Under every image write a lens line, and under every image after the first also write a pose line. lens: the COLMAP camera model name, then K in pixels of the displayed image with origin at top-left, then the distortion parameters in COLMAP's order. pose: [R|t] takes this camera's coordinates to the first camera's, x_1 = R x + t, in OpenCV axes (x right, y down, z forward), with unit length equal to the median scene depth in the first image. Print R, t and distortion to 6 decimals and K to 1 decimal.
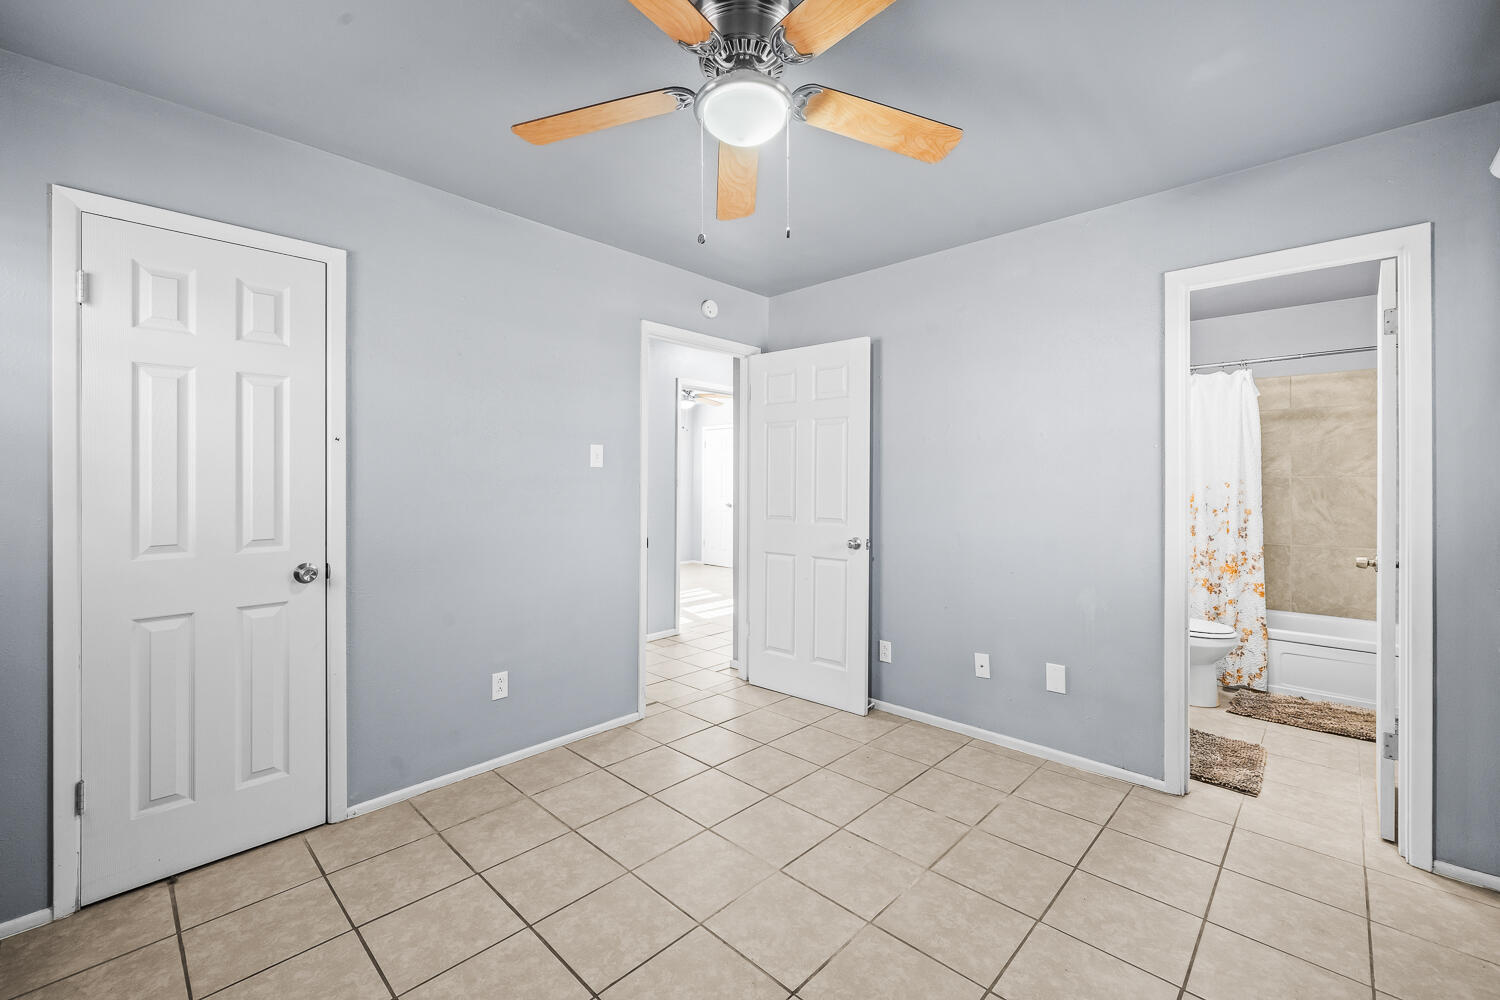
lens RADIAL K [[636.9, 0, 758.8], [0, 636.9, 478.9], [0, 0, 1]] dist [0.012276, 0.000384]
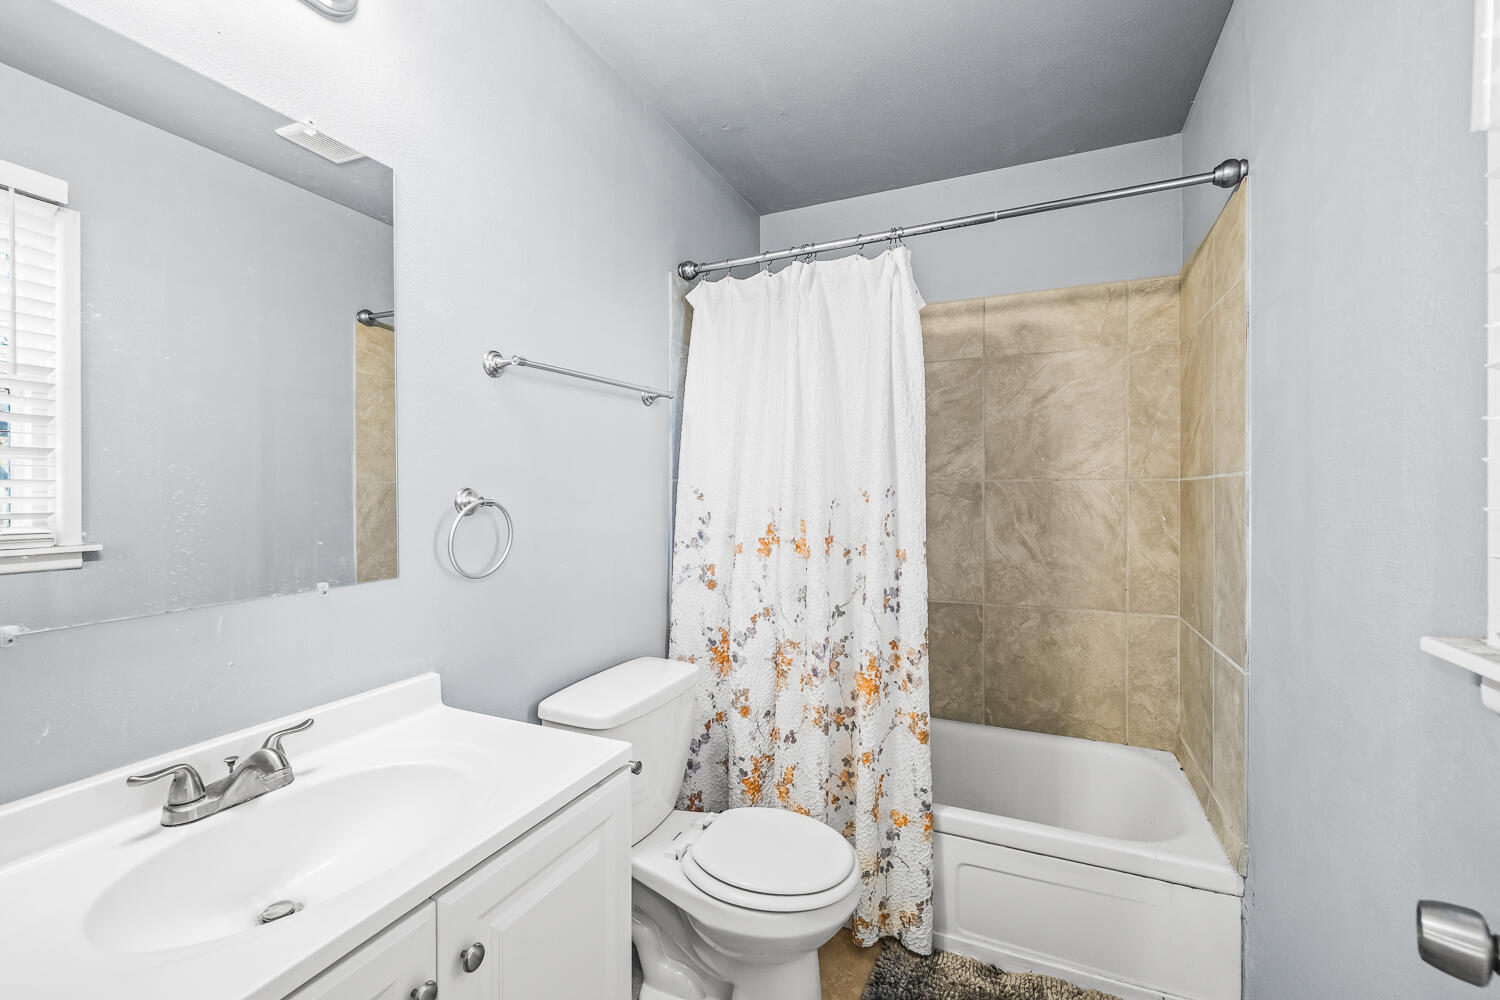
lens RADIAL K [[636.9, 0, 758.8], [0, 636.9, 478.9], [0, 0, 1]] dist [0.012276, 0.000384]
pose [[0.948837, 0.006006, 0.315709, 0.516613], [-0.004334, 0.999973, -0.005997, -0.000636], [-0.315737, 0.004322, 0.948837, 0.592760]]
